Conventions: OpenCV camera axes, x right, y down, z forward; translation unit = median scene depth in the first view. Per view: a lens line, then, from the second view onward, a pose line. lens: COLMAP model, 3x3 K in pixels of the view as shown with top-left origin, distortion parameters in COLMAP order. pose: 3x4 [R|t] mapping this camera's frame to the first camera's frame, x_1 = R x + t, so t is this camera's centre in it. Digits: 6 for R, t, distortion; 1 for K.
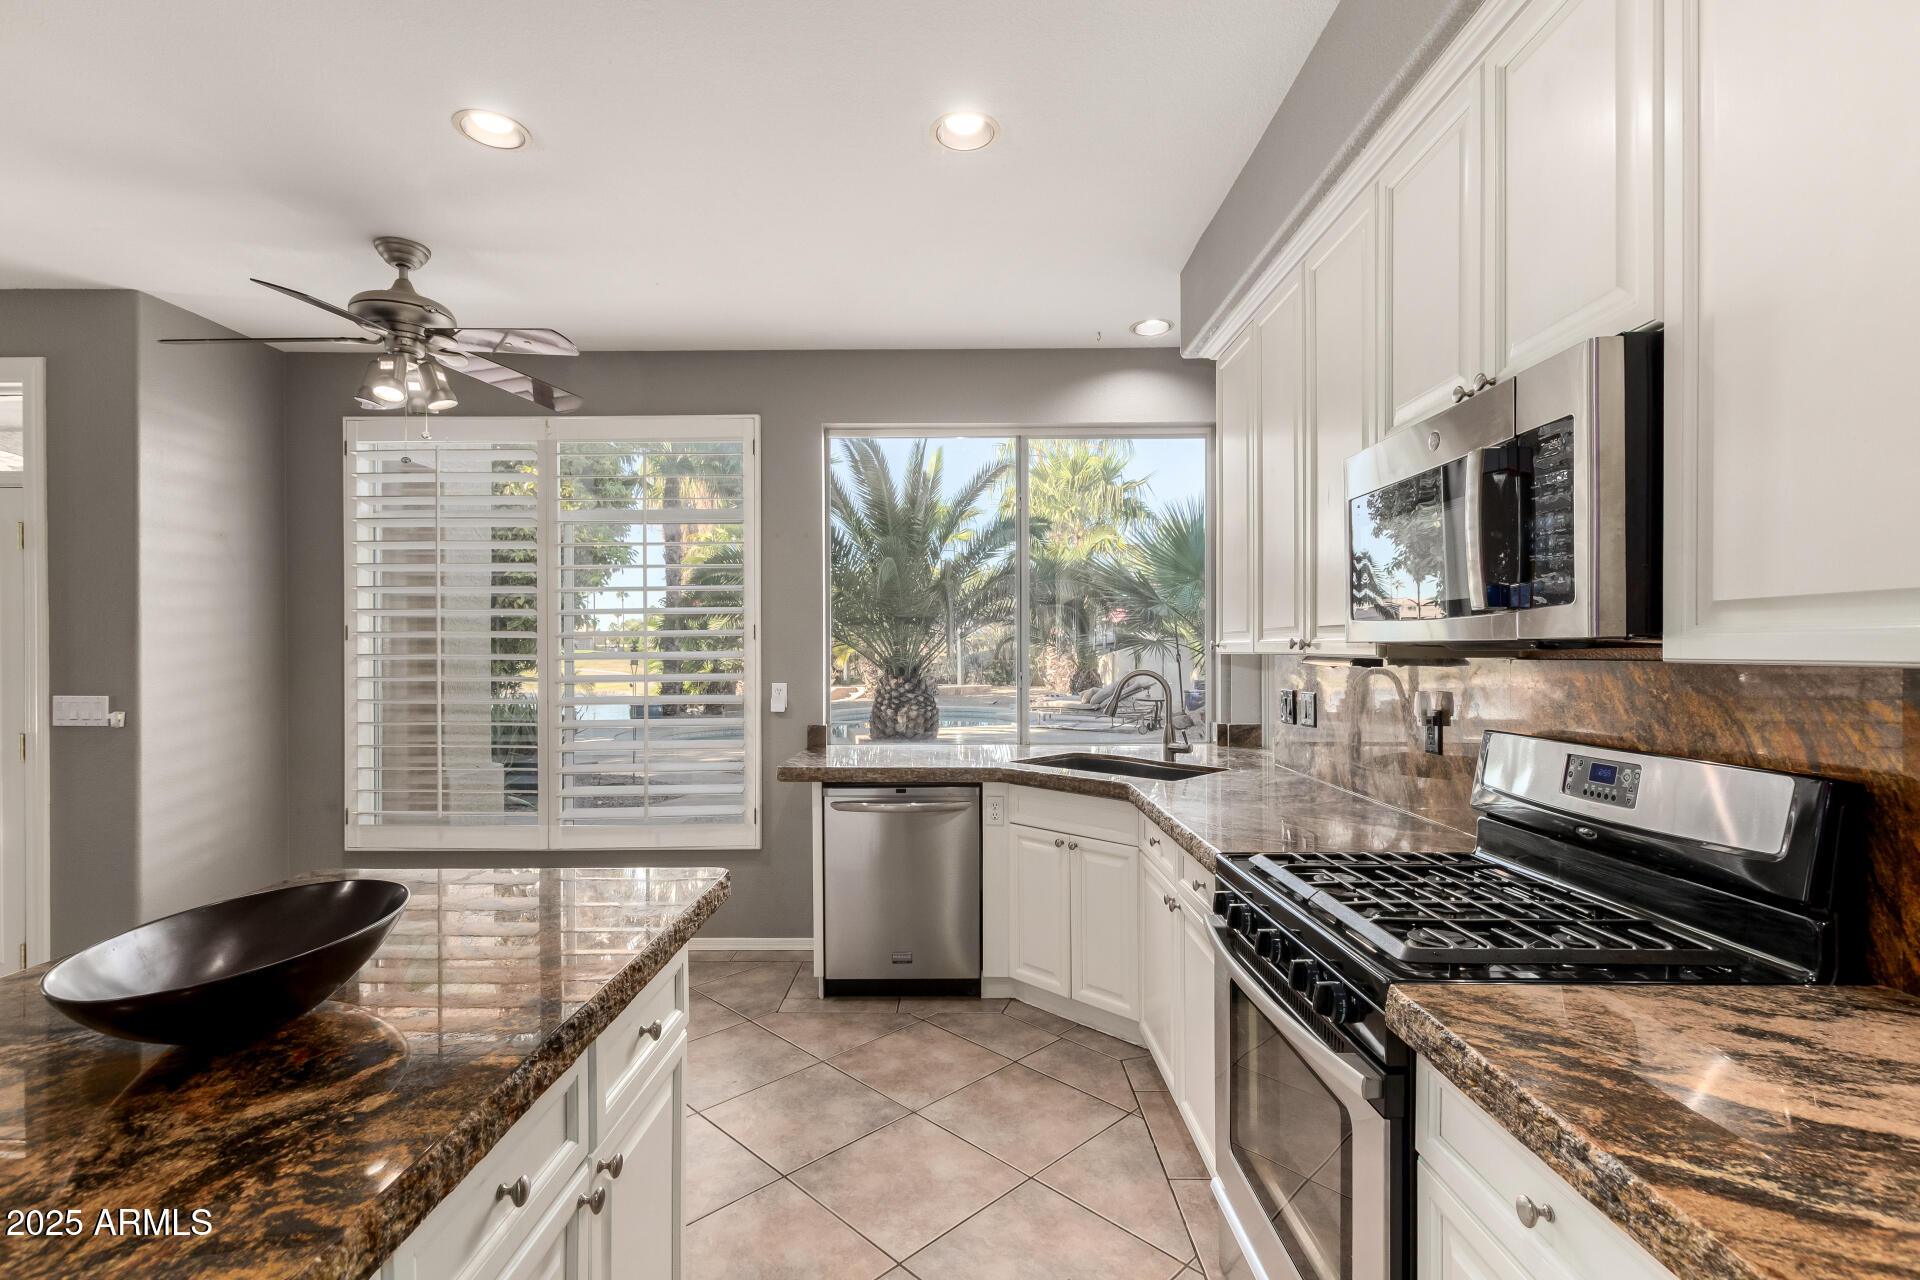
lens RADIAL K [[877.9, 0, 950.6], [0, 877.9, 649.7], [0, 0, 1]] dist [0.013514, -0.007215]
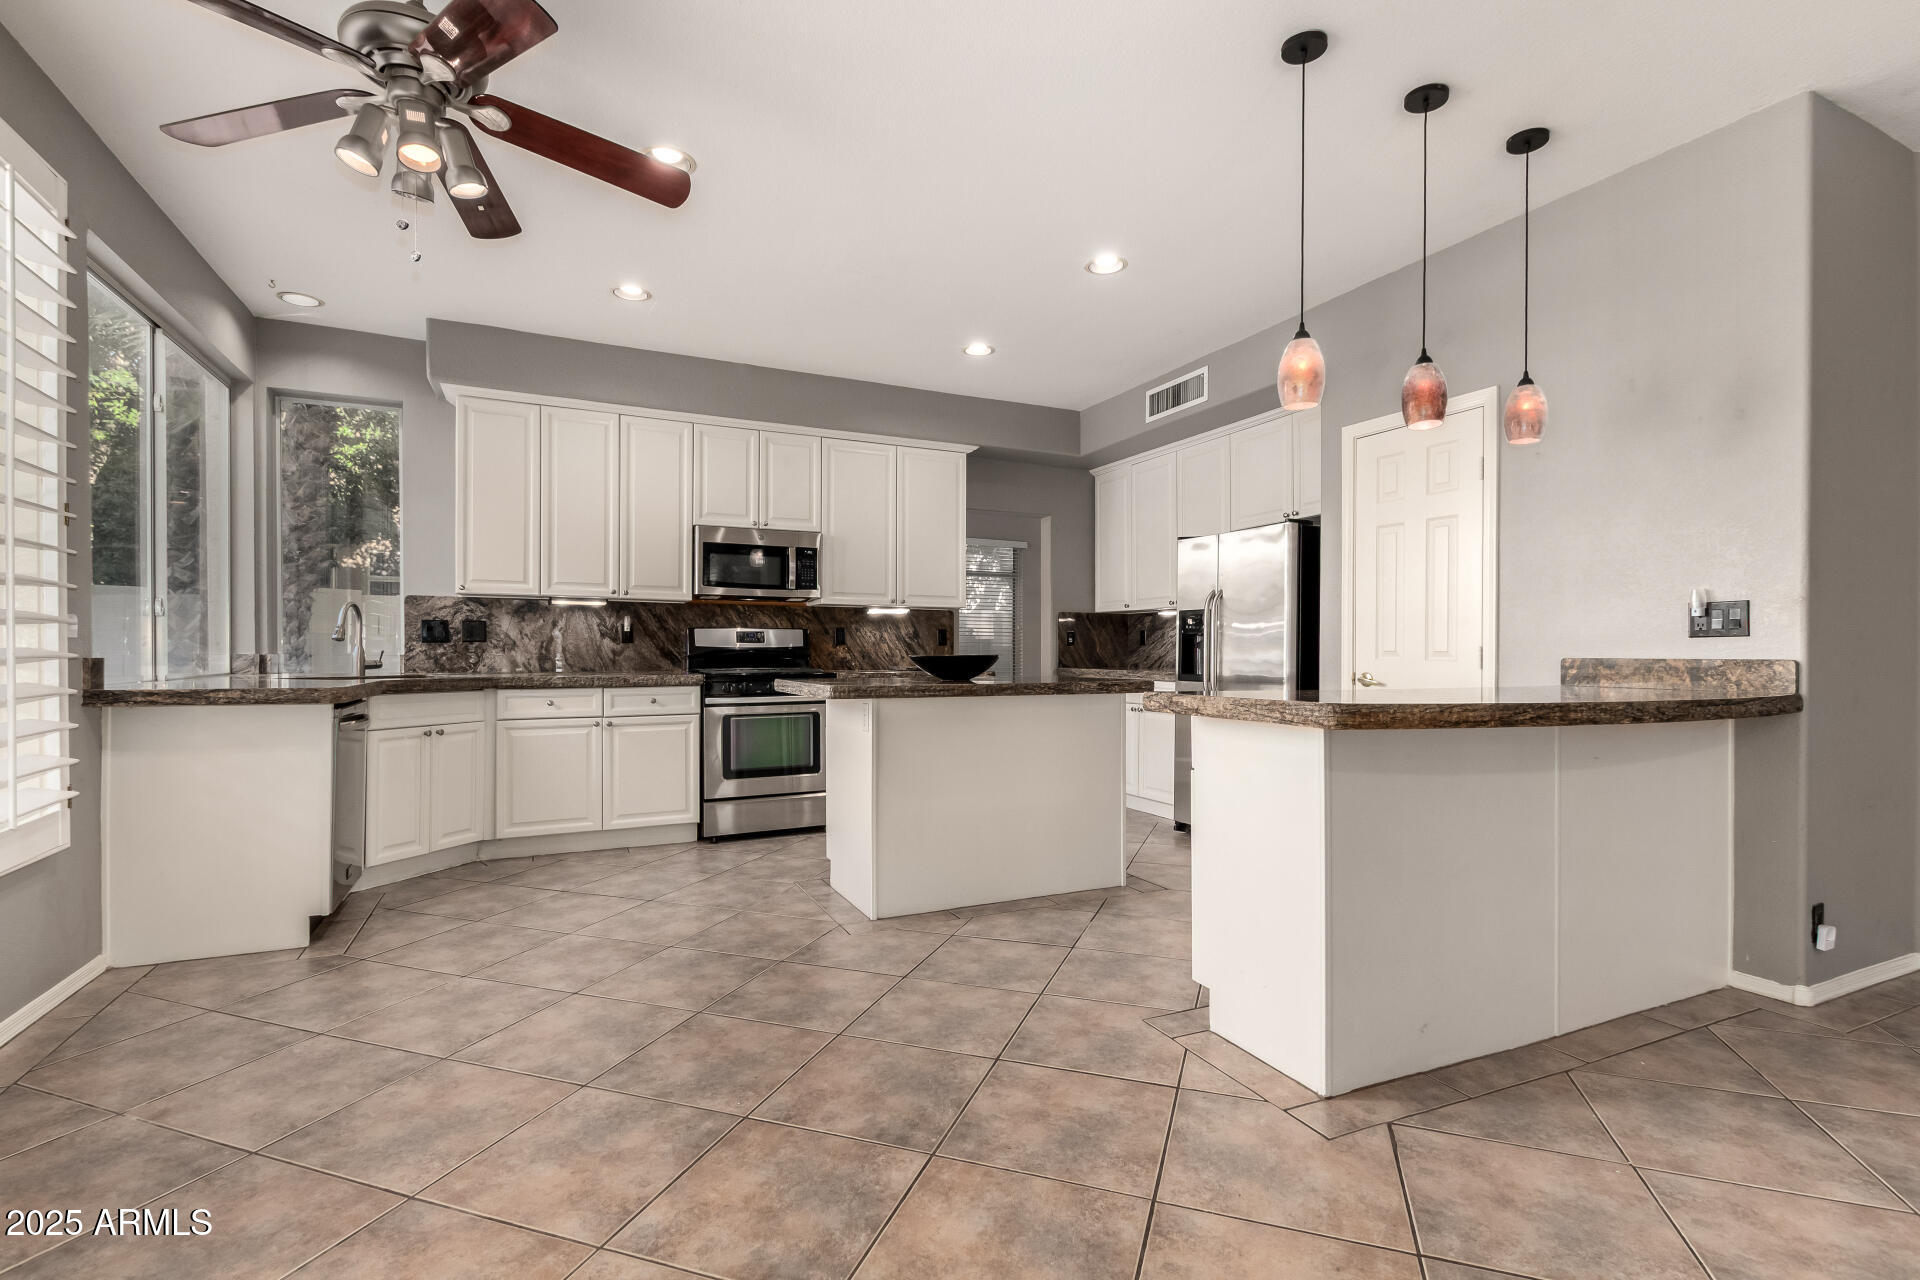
lens RADIAL K [[877.9, 0, 950.6], [0, 877.9, 649.7], [0, 0, 1]] dist [0.013514, -0.007215]
pose [[-0.426285, -0.002690, 0.904585, -1.363456], [-0.005320, 0.999986, 0.000467, 0.093079], [-0.904573, -0.004613, -0.426294, 0.861320]]
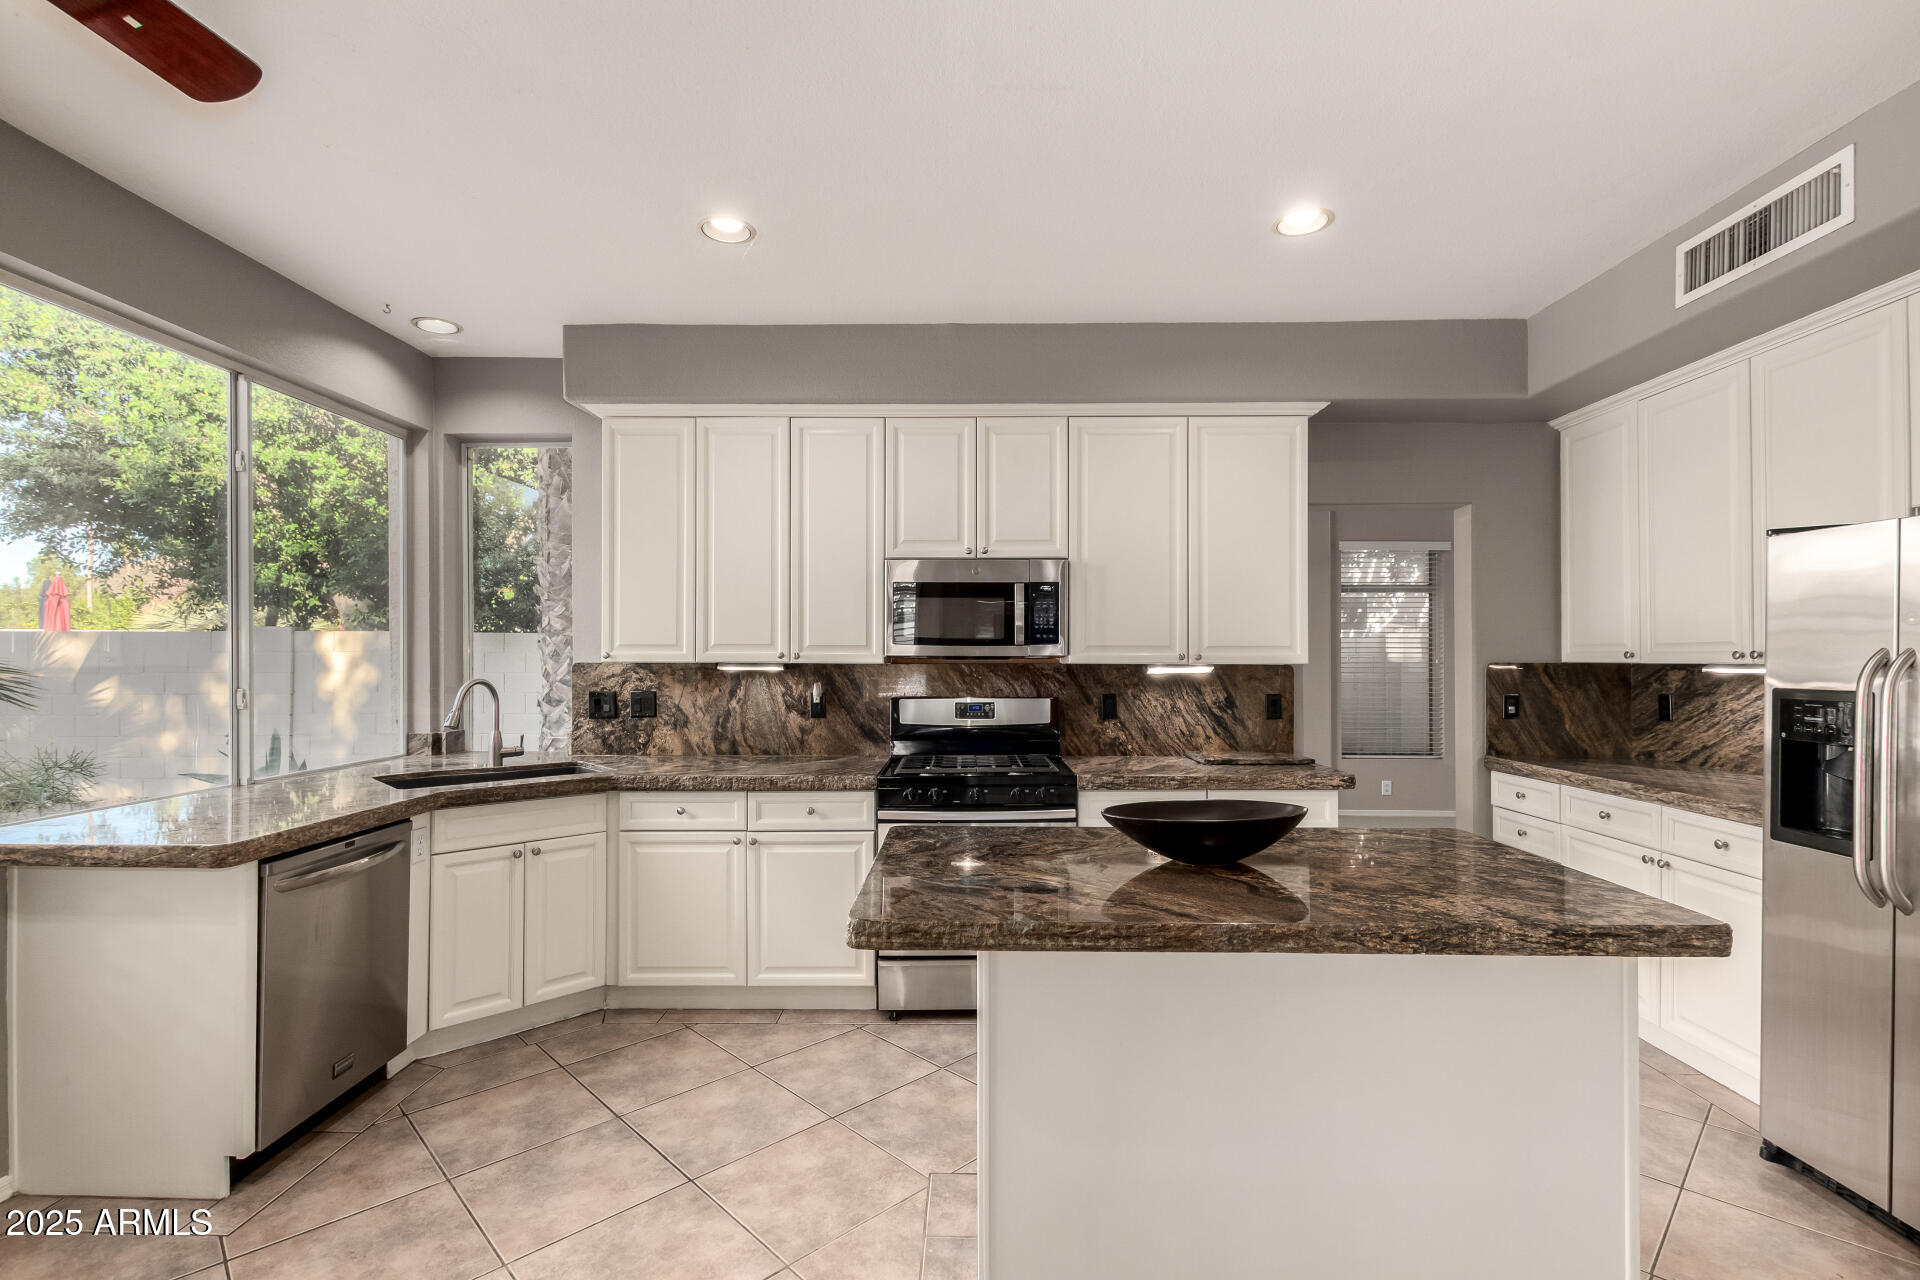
lens RADIAL K [[877.2, 0, 955.7], [0, 877.2, 658.0], [0, 0, 1]] dist [0.010569, -0.000612]
pose [[0.008475, -0.000563, 0.999964, -0.864776], [0.000056, 1.000000, 0.000563, -0.001620], [-0.999964, 0.000052, 0.008475, 0.500424]]
